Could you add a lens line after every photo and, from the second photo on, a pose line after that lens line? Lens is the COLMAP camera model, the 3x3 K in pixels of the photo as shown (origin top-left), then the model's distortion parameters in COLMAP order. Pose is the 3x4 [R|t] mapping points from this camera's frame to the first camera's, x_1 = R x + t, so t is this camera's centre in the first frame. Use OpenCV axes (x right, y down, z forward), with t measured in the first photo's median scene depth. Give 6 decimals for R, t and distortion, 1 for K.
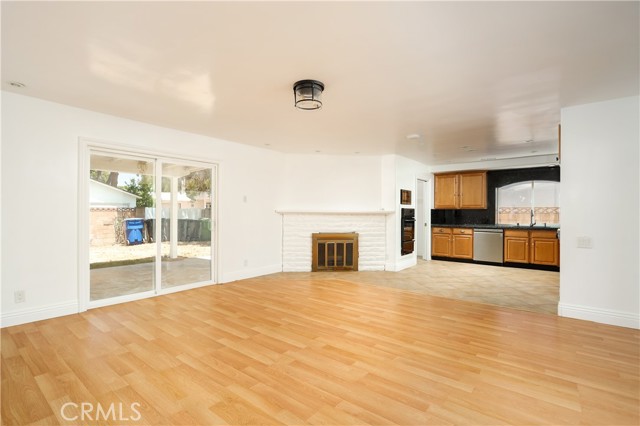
lens RADIAL K [[310.0, 0, 316.5], [0, 310.0, 214.5], [0, 0, 1]] dist [-0.000273, 0.002030]
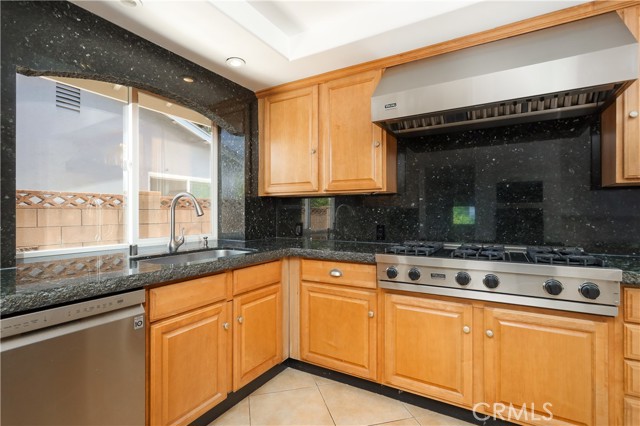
lens RADIAL K [[310.0, 0, 322.3], [0, 310.0, 211.1], [0, 0, 1]] dist [-0.000273, 0.002030]
pose [[-0.137852, 0.001447, 0.990452, 0.434481], [0.005786, 0.999983, -0.000656, 0.001637], [-0.990436, 0.005640, -0.137858, 1.003144]]
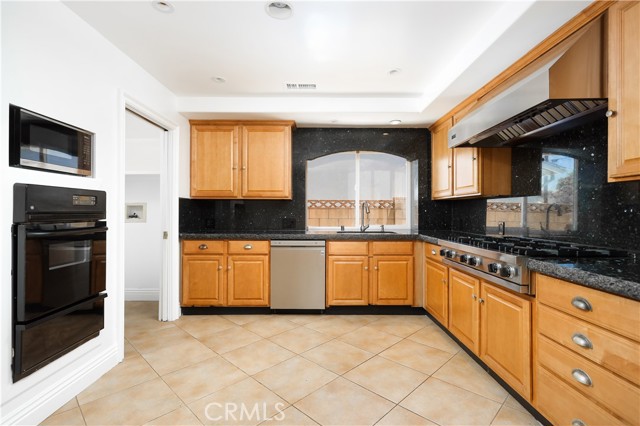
lens RADIAL K [[310.0, 0, 321.5], [0, 310.0, 208.2], [0, 0, 1]] dist [-0.000273, 0.002030]
pose [[0.775321, 0.005556, 0.631543, 0.313547], [0.002227, 0.999931, -0.011530, 0.003053], [-0.631563, 0.010346, 0.775255, 0.680777]]
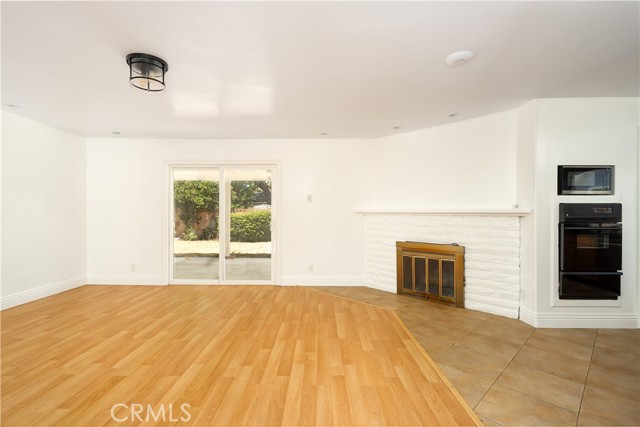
lens RADIAL K [[310.0, 0, 320.3], [0, 310.0, 213.3], [0, 0, 1]] dist [-0.000273, 0.002030]
pose [[0.618774, -0.003035, -0.785563, 0.437316], [-0.004105, 0.999966, -0.007098, 0.001528], [0.785558, 0.007617, 0.618741, 0.401795]]
